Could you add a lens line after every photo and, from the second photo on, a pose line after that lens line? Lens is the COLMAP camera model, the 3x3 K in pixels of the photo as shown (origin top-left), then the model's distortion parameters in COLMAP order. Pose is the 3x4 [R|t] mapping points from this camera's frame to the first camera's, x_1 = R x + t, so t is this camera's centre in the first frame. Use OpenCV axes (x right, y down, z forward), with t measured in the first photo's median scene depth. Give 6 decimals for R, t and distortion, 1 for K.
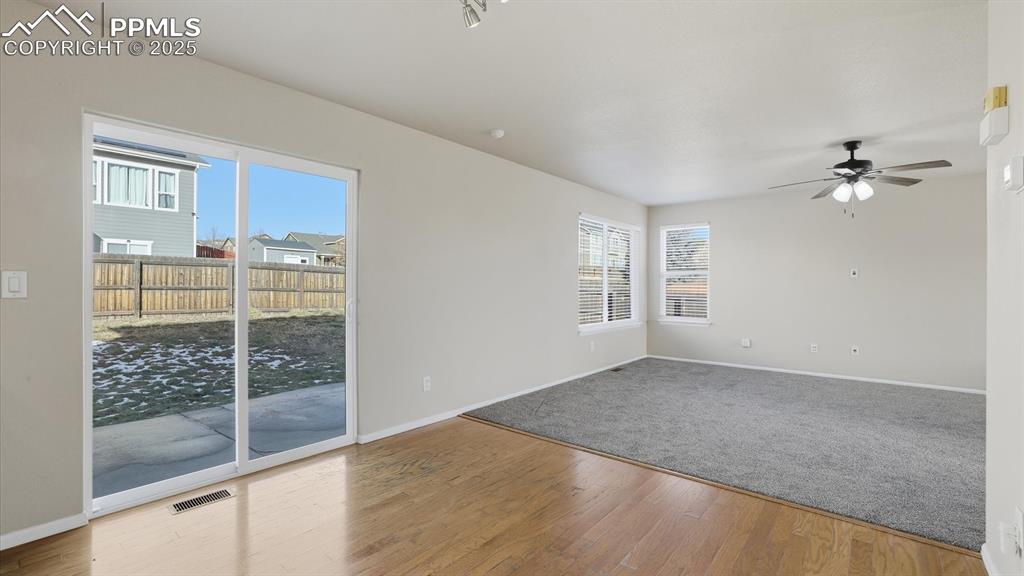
lens RADIAL K [[444.9, 0, 513.8], [0, 444.9, 286.3], [0, 0, 1]] dist [-0.032100, 0.006697]
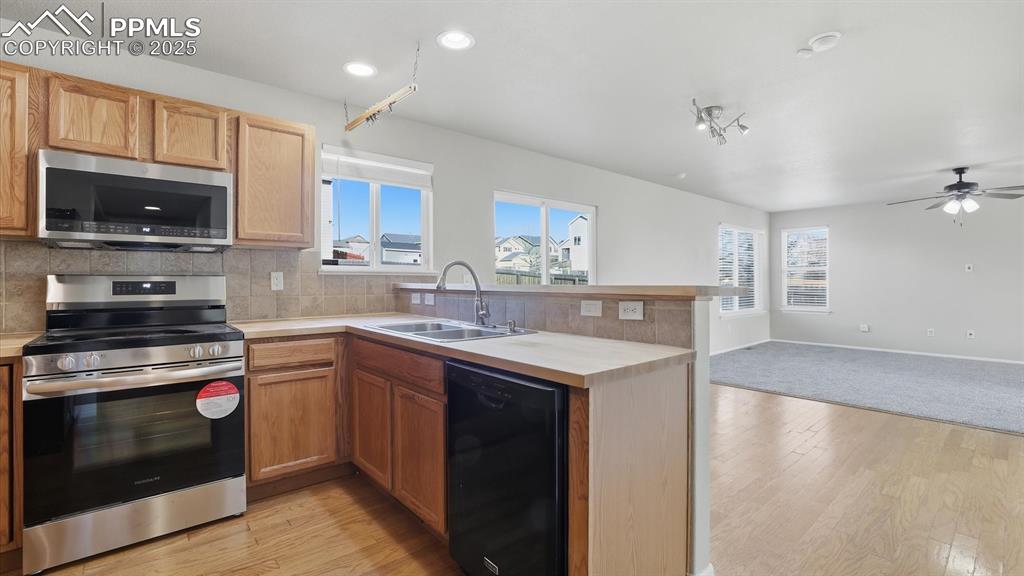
lens RADIAL K [[444.9, 0, 508.1], [0, 444.9, 281.4], [0, 0, 1]] dist [-0.032100, 0.006697]
pose [[0.983992, -0.006338, -0.178101, -0.321030], [0.005847, 0.999978, -0.003284, 0.003712], [0.178117, 0.002190, 0.984007, -0.503084]]
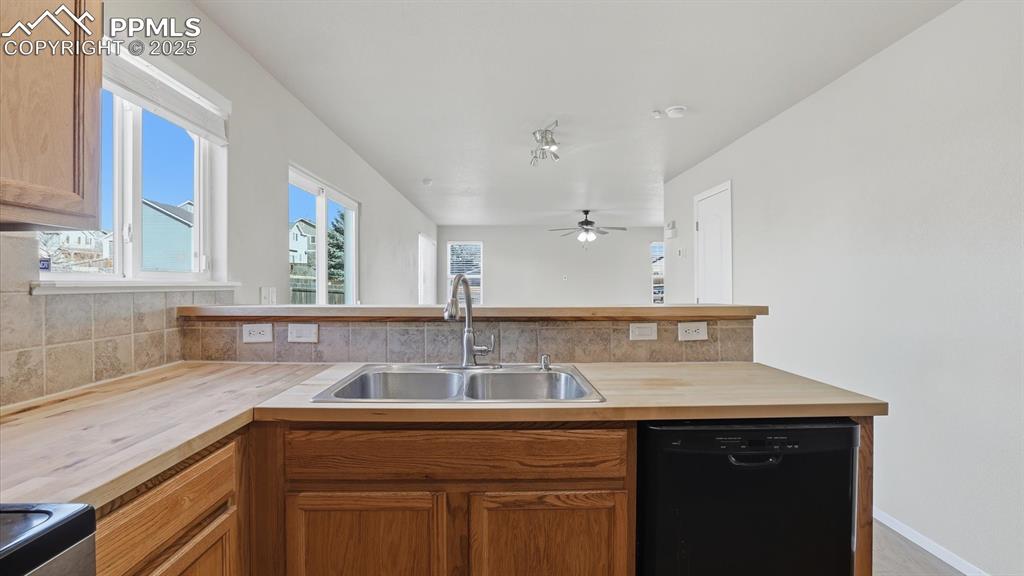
lens RADIAL K [[444.9, 0, 508.9], [0, 444.9, 285.5], [0, 0, 1]] dist [-0.032100, 0.006697]
pose [[0.757116, -0.009439, 0.653213, -0.739470], [0.006384, 0.999955, 0.007051, -0.019933], [-0.653250, -0.001168, 0.757142, -0.242886]]
